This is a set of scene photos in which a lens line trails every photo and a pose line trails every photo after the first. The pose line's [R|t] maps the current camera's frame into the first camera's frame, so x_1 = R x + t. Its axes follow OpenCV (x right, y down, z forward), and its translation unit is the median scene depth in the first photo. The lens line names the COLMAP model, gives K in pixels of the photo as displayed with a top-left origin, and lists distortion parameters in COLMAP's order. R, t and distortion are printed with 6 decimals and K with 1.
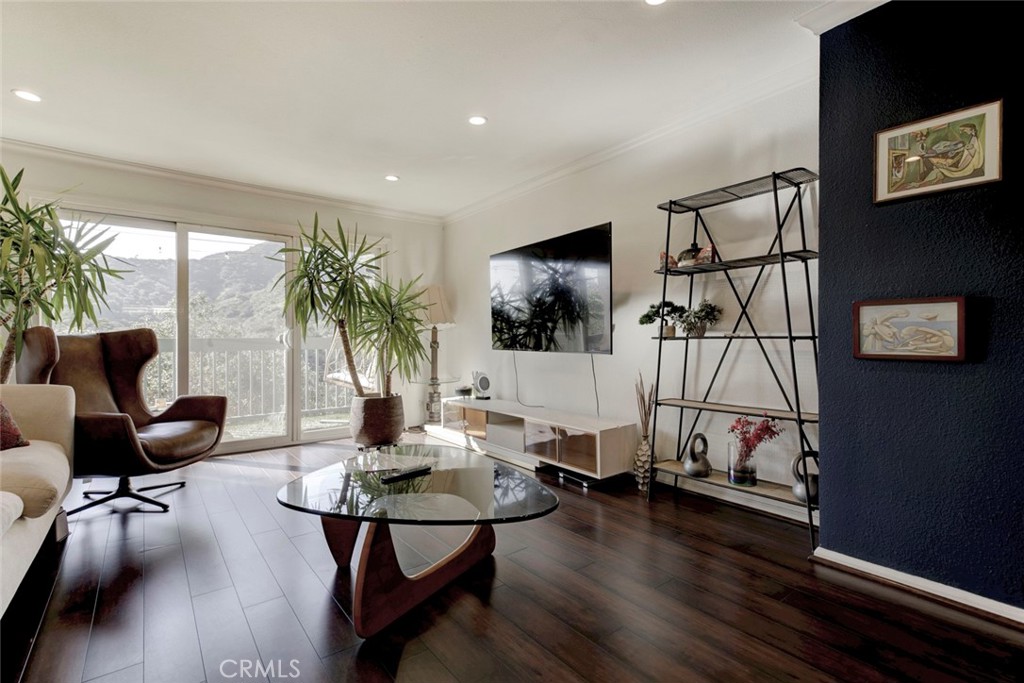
lens RADIAL K [[475.9, 0, 512.0], [0, 475.9, 341.5], [0, 0, 1]] dist [0.000300, 0.000707]
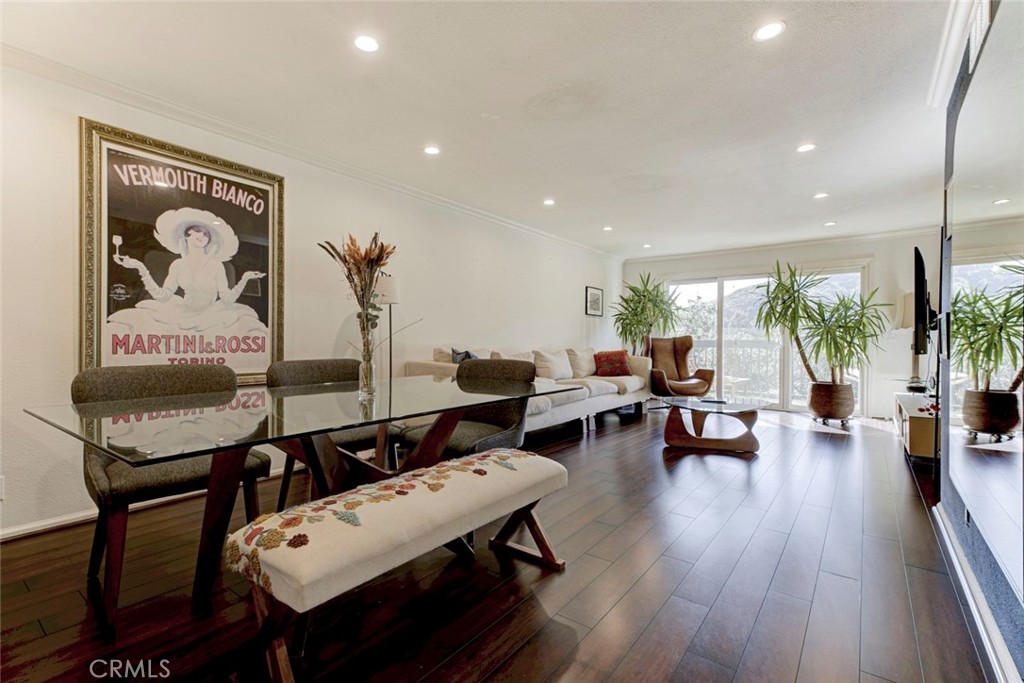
lens RADIAL K [[475.9, 0, 512.0], [0, 475.9, 341.5], [0, 0, 1]] dist [0.000300, 0.000707]
pose [[0.273332, 0.005029, -0.961907, 0.448815], [-0.010731, 0.999940, 0.002179, 0.002078], [0.961860, 0.009727, 0.273369, -0.140401]]
